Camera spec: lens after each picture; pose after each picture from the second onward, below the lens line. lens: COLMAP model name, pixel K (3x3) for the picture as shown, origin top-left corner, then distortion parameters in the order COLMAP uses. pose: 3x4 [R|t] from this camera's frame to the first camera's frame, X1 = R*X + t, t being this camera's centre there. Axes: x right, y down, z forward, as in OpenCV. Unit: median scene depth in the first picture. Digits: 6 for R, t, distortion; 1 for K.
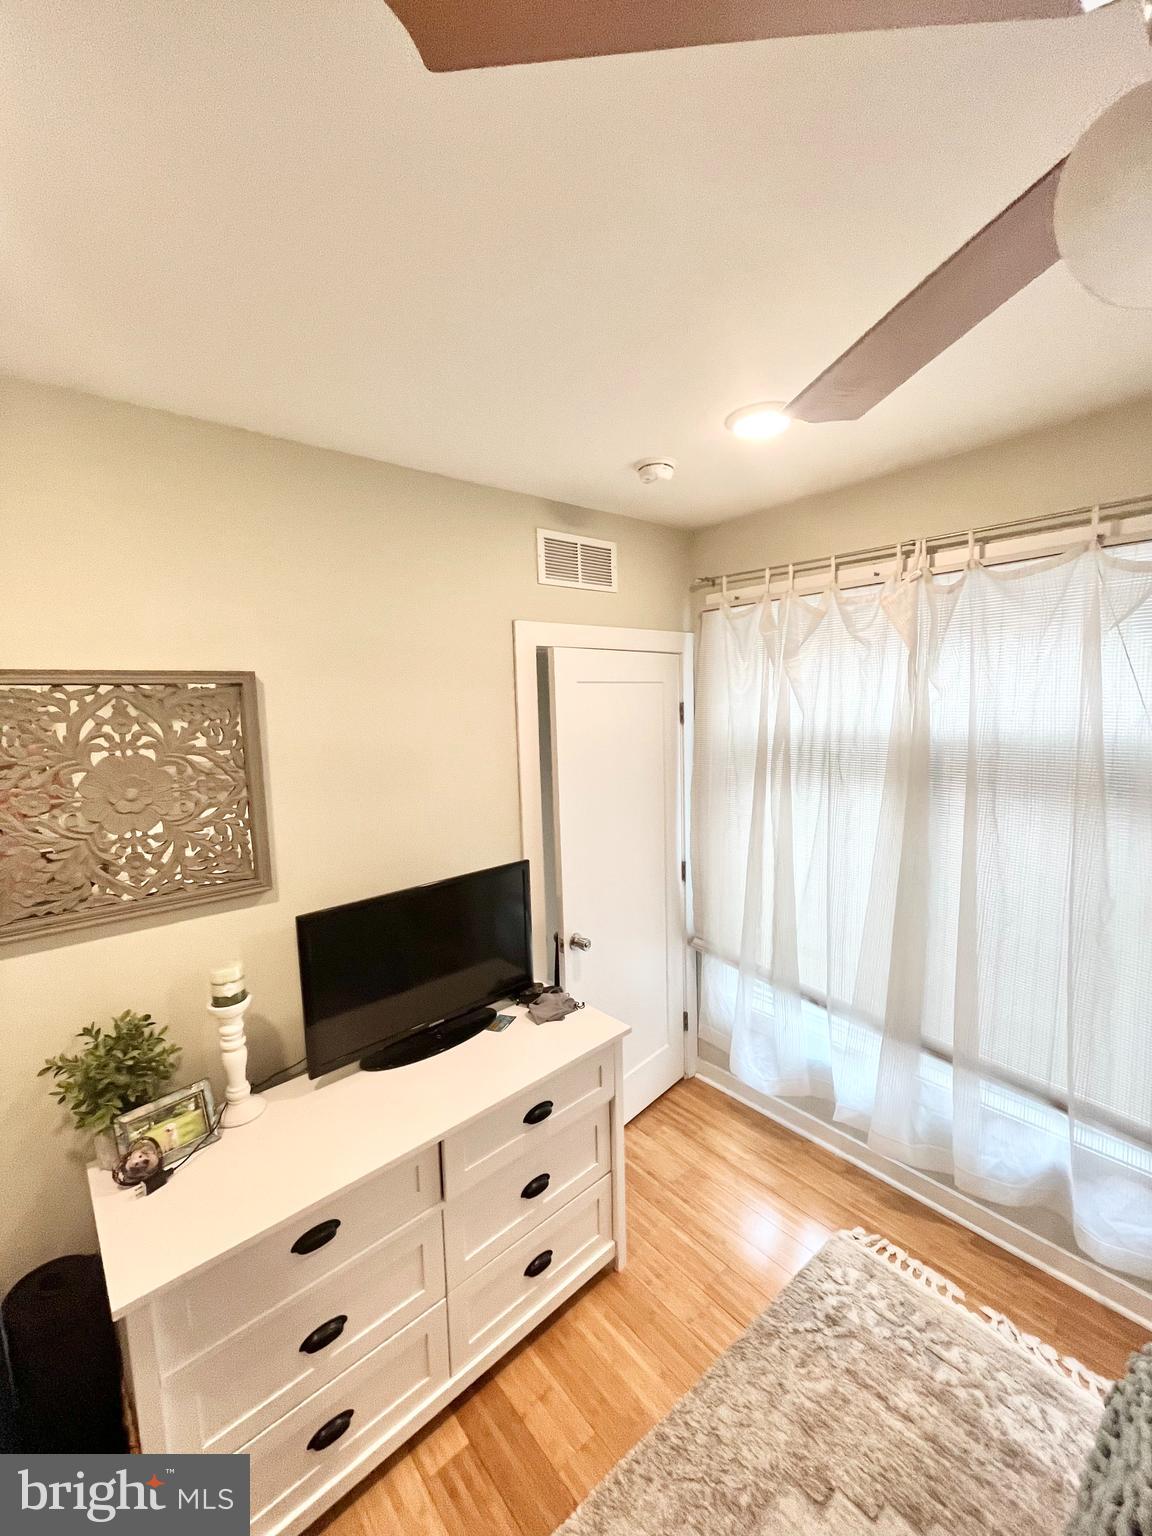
lens RADIAL K [[622.4, 0, 577.1], [0, 622.4, 767.4], [0, 0, 1]] dist [-0.003229, -0.000013]
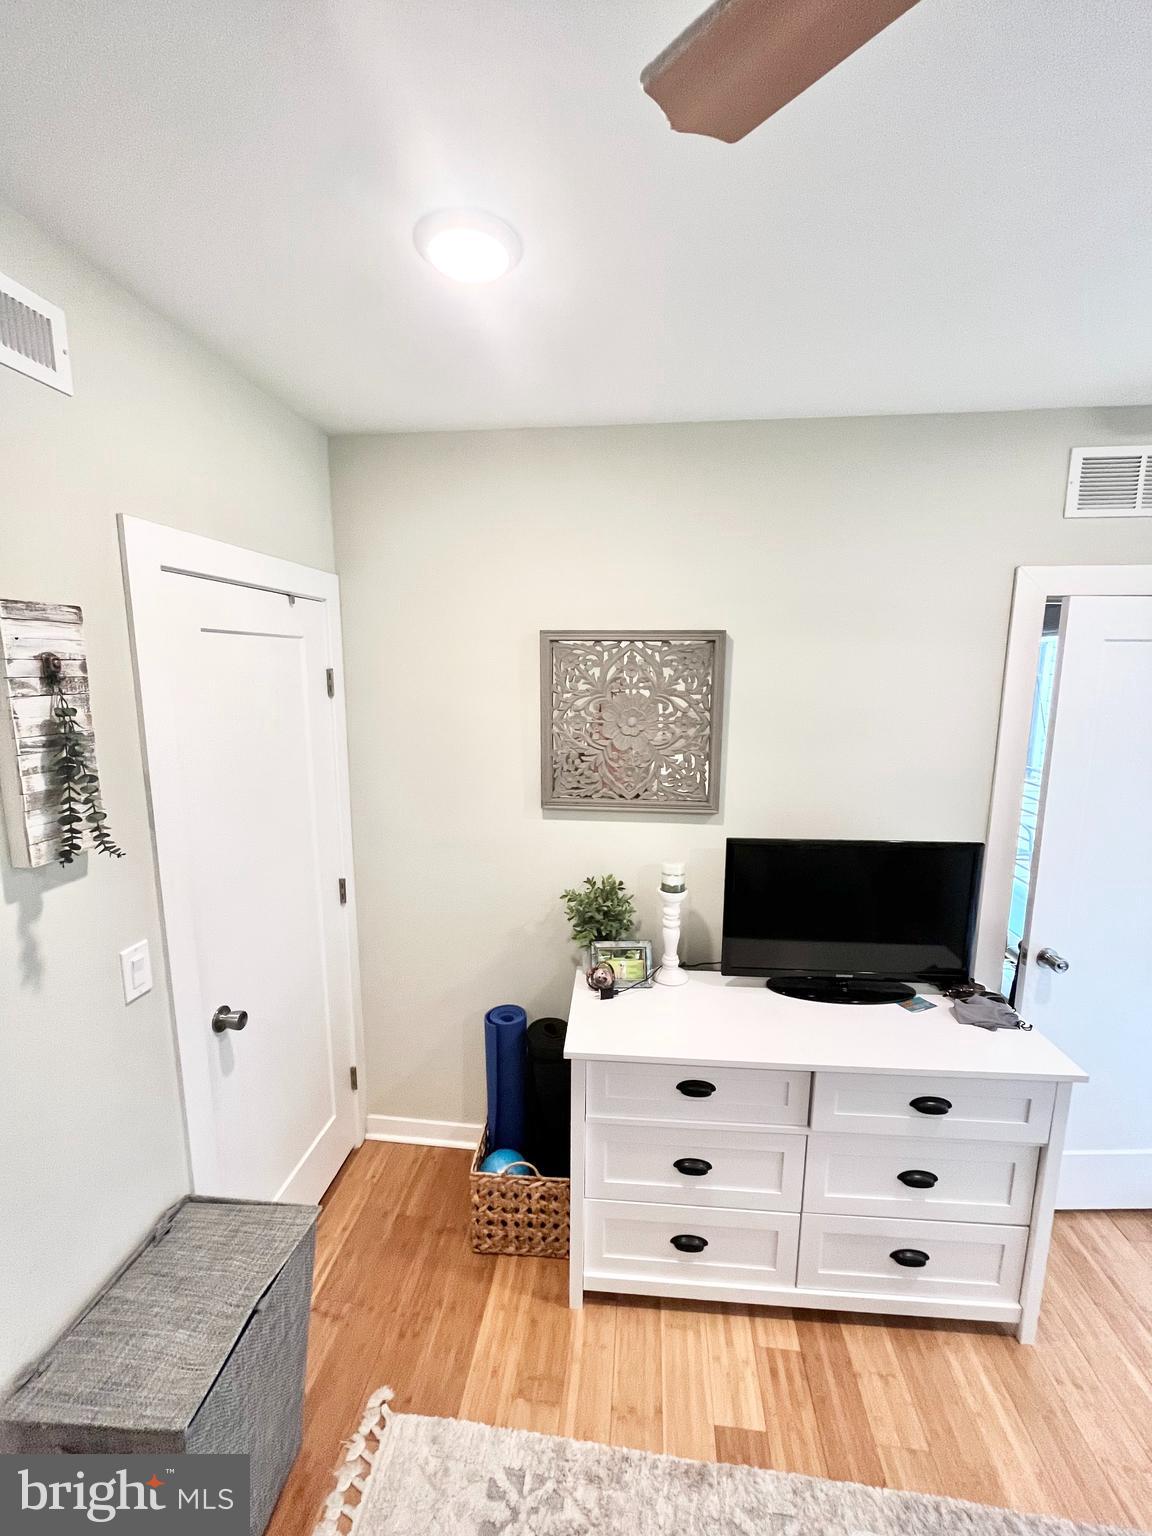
lens RADIAL K [[622.4, 0, 577.1], [0, 622.4, 767.4], [0, 0, 1]] dist [-0.003229, -0.000013]
pose [[0.684721, 0.141352, -0.714966, 0.178721], [-0.102572, 0.989937, 0.097482, 0.019620], [0.721551, 0.006587, 0.692330, -0.030637]]
